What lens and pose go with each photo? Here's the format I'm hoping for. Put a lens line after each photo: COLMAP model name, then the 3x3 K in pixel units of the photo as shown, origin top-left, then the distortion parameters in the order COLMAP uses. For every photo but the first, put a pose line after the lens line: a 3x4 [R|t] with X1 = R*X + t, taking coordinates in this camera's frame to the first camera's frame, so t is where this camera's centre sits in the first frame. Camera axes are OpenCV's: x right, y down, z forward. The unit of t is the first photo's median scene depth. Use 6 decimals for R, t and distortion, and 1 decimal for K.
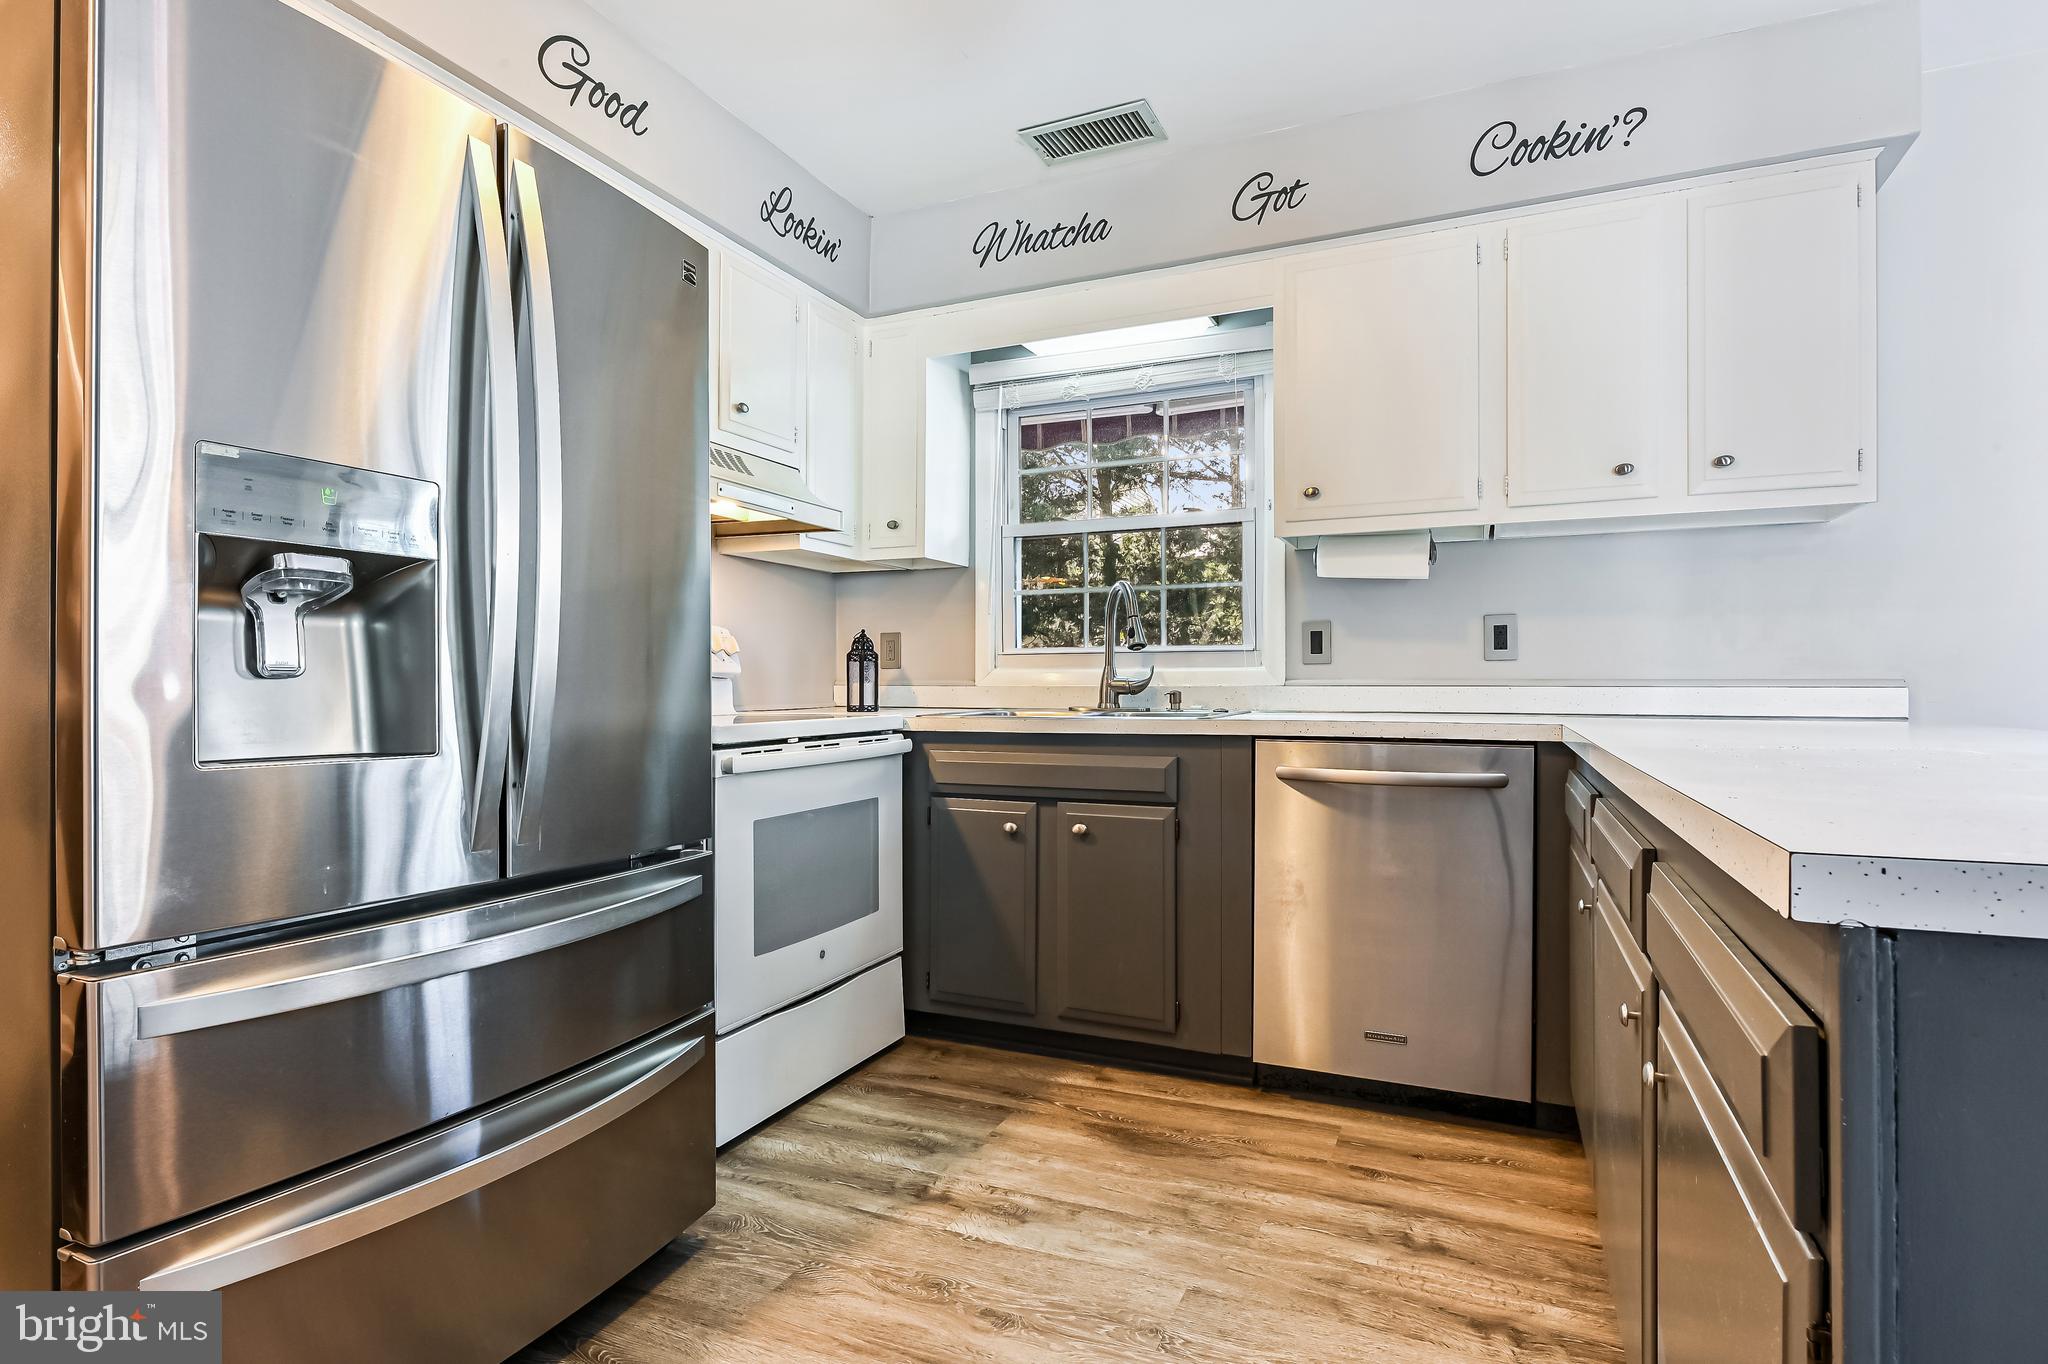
lens RADIAL K [[1050.8, 0, 1024.0], [0, 1050.8, 682.0], [0, 0, 1]] dist [0.001940, -0.000031]
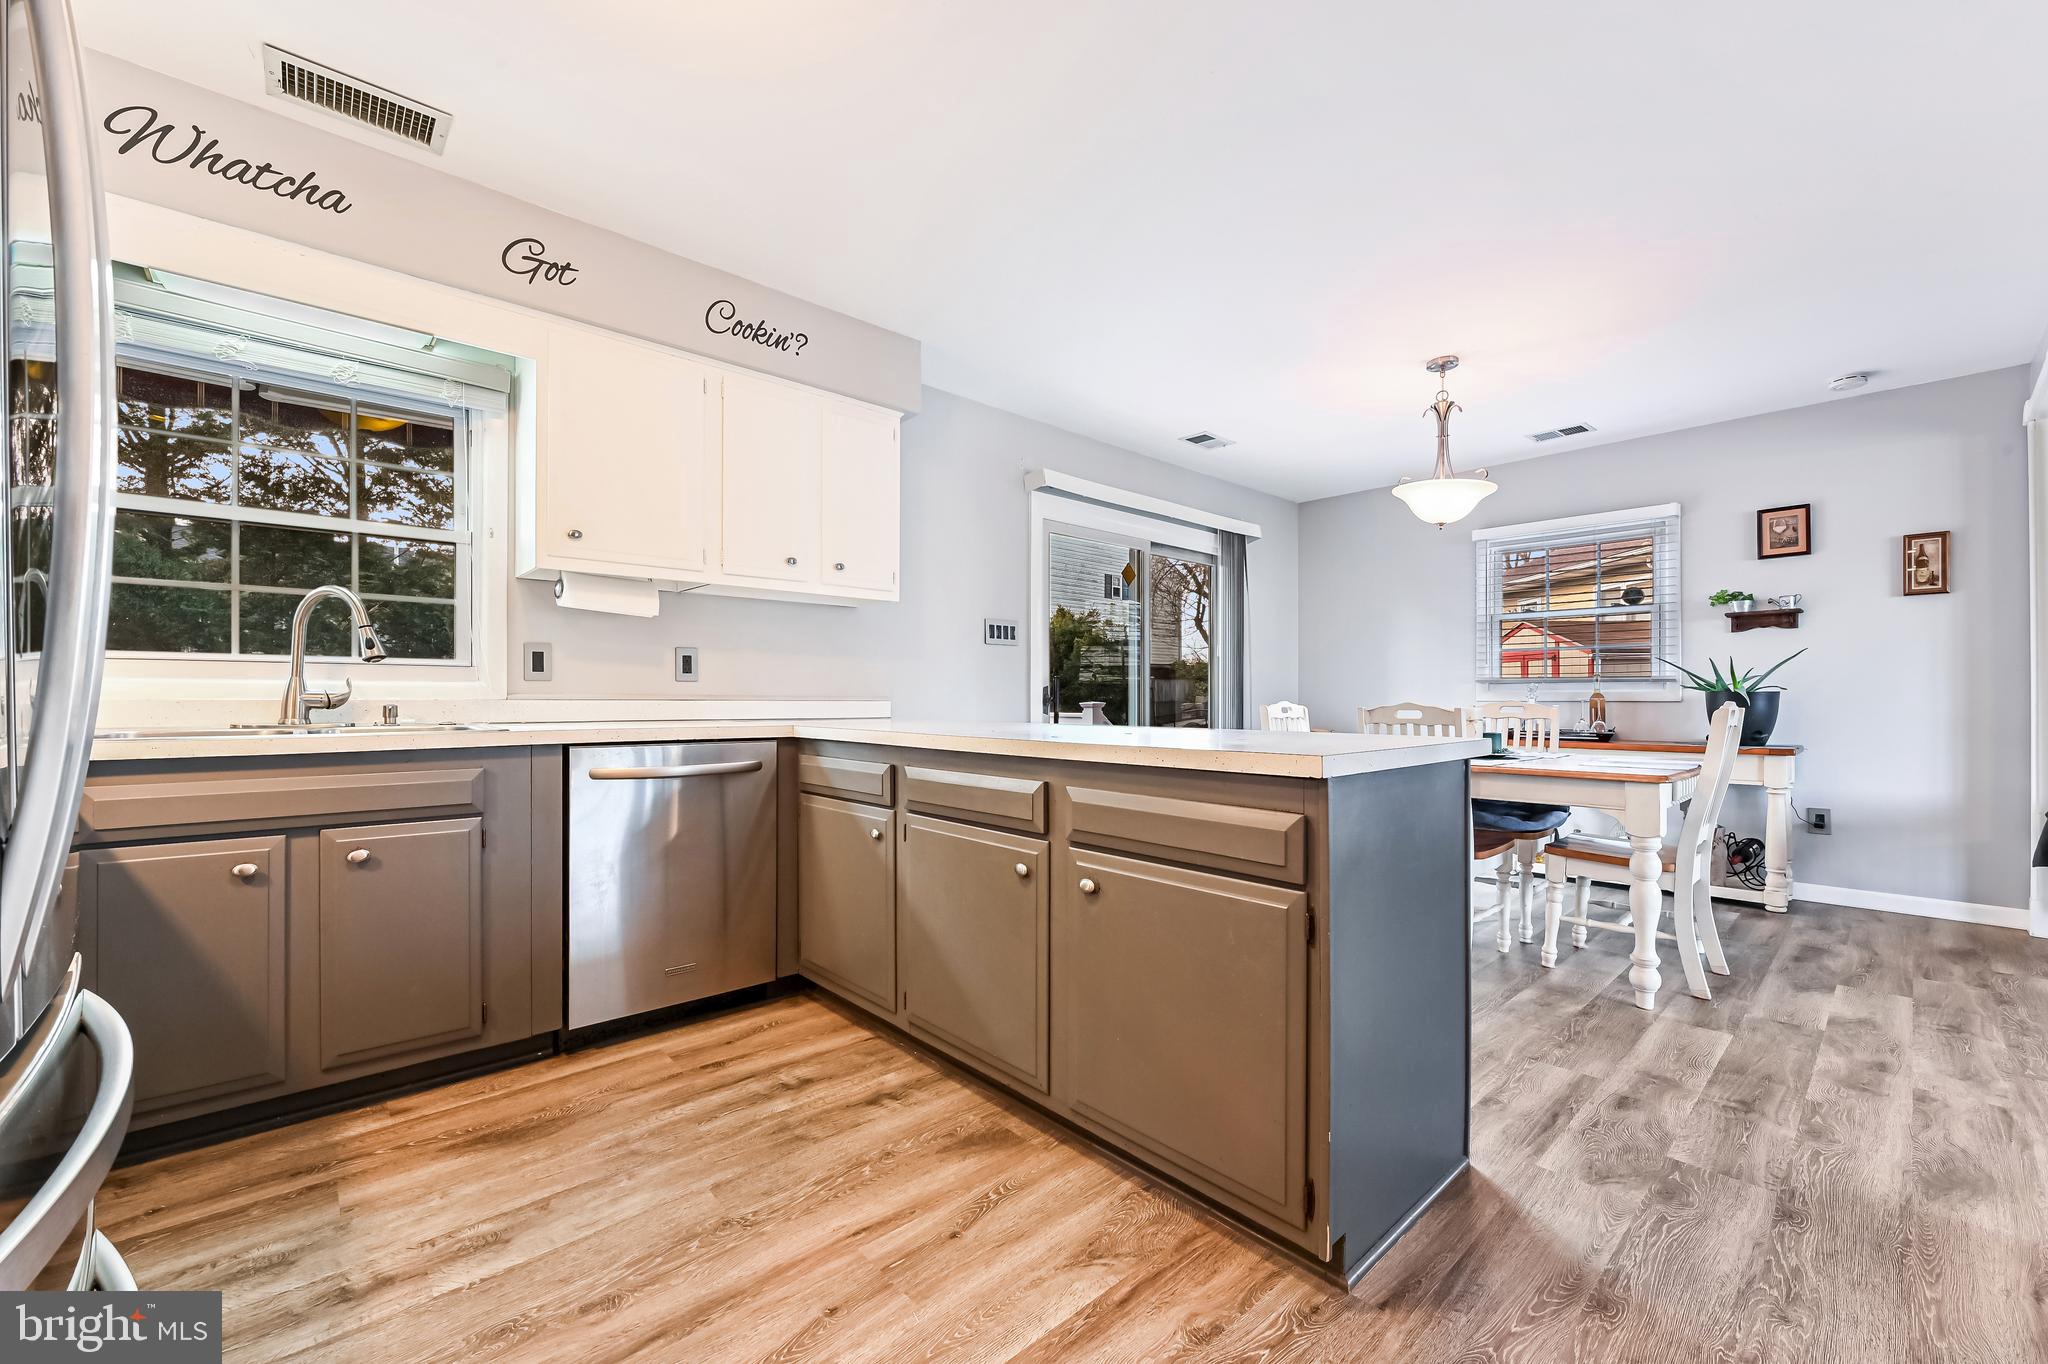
lens RADIAL K [[821.3, 0, 1031.8], [0, 821.3, 698.5], [0, 0, 1]] dist [-0.002641, -0.000766]
pose [[0.396027, 0.002314, 0.918236, -0.406577], [-0.004343, 0.999990, -0.000646, 0.000614], [-0.918228, -0.003732, 0.396034, 0.192106]]
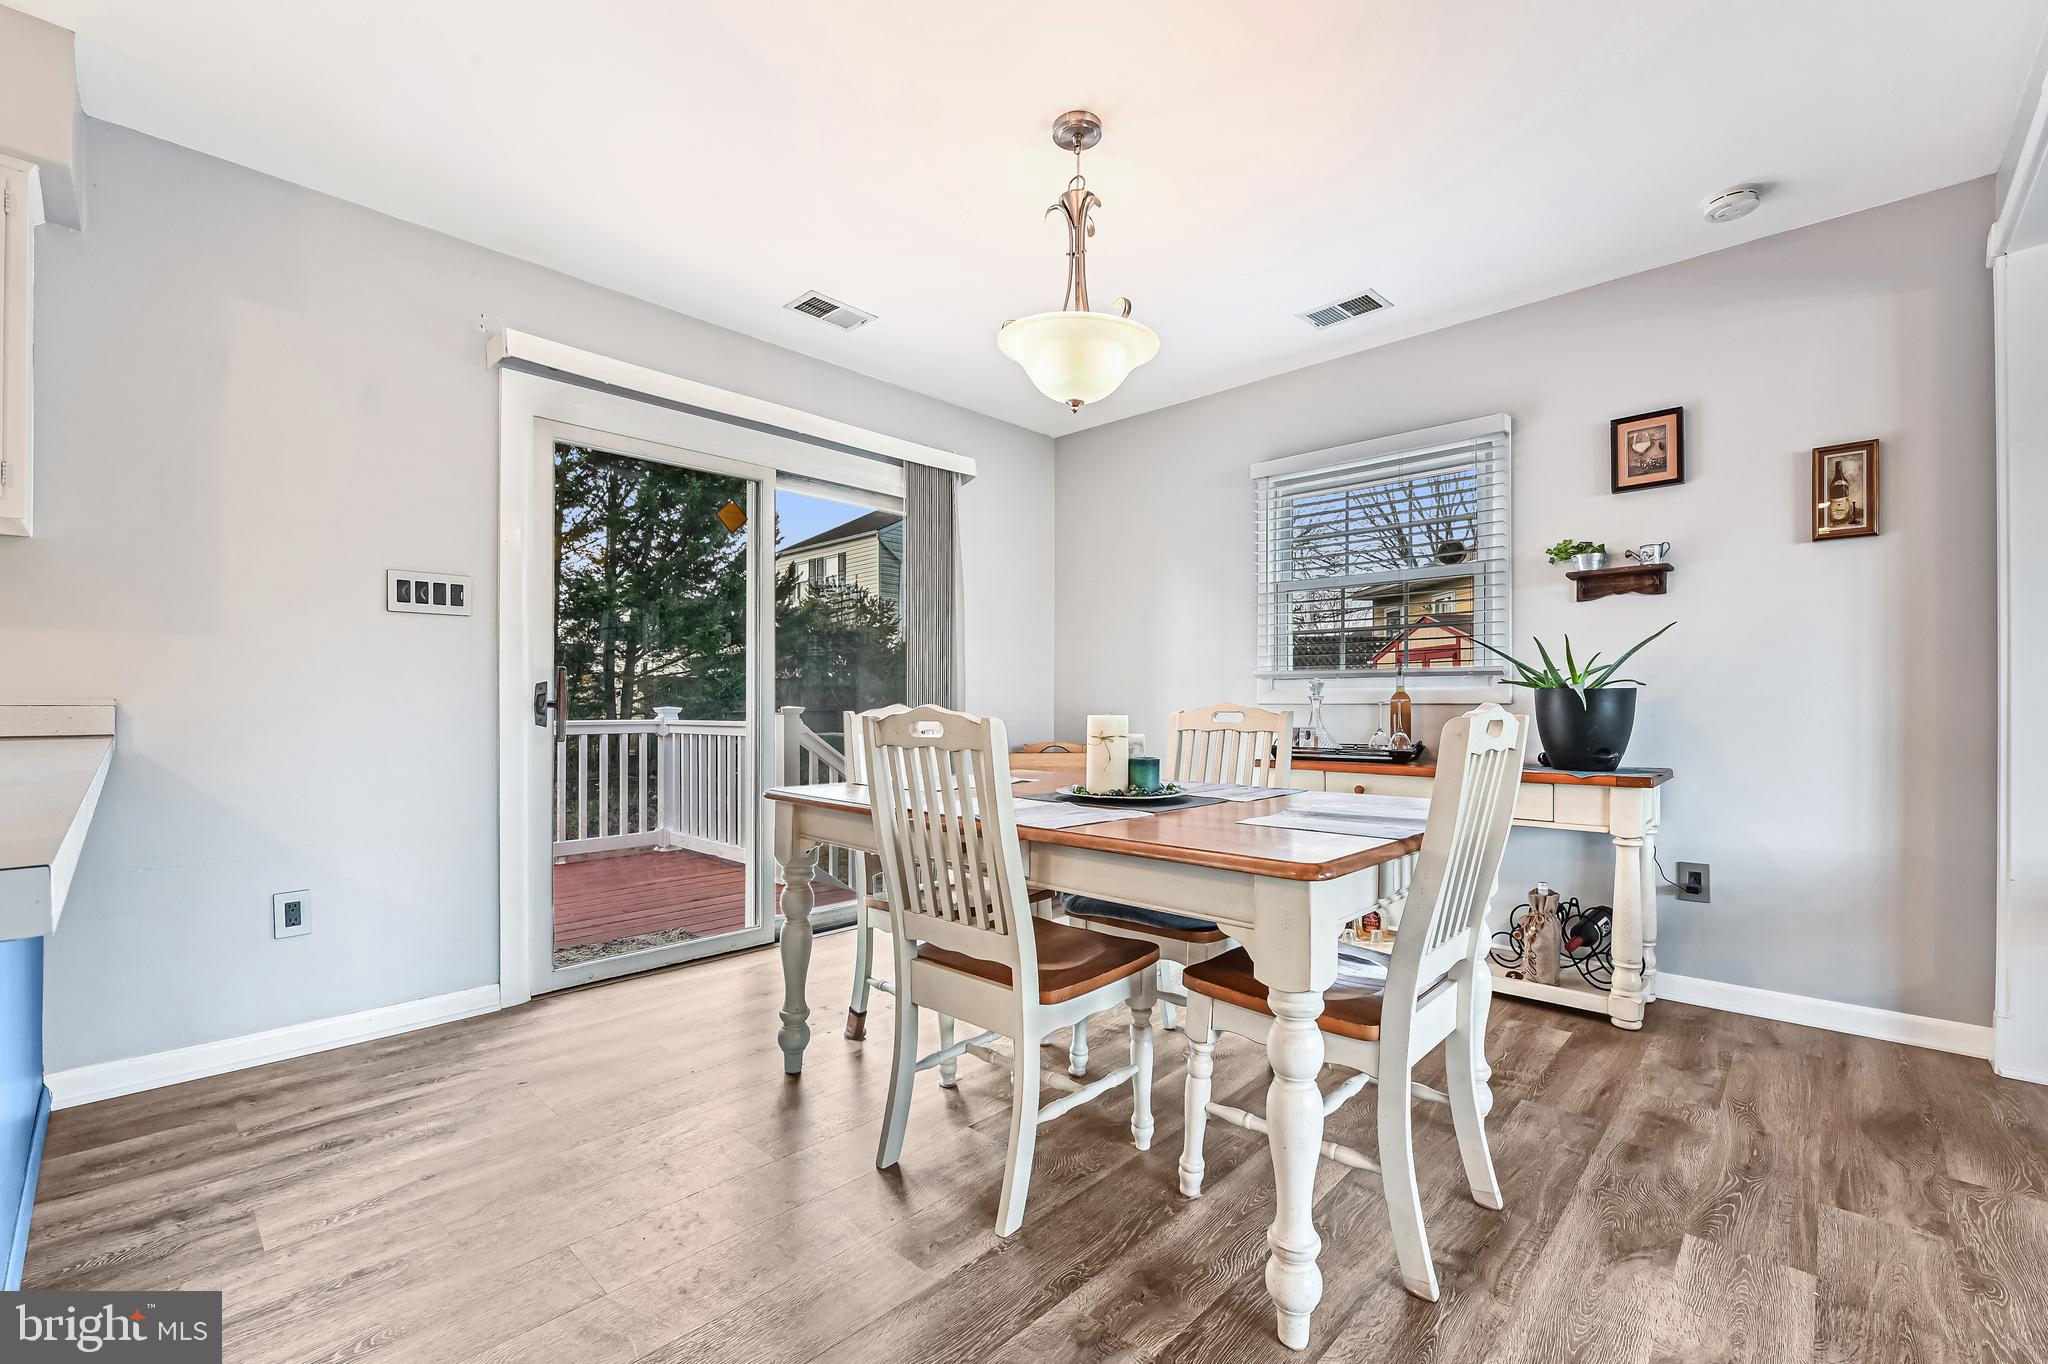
lens RADIAL K [[861.9, 0, 1018.0], [0, 861.9, 706.1], [0, 0, 1]] dist [-0.008418, -0.000378]
pose [[0.338208, -0.004332, 0.941061, 0.336382], [-0.002055, 0.999984, 0.005342, -0.001554], [-0.941069, -0.003741, 0.338193, -0.141516]]
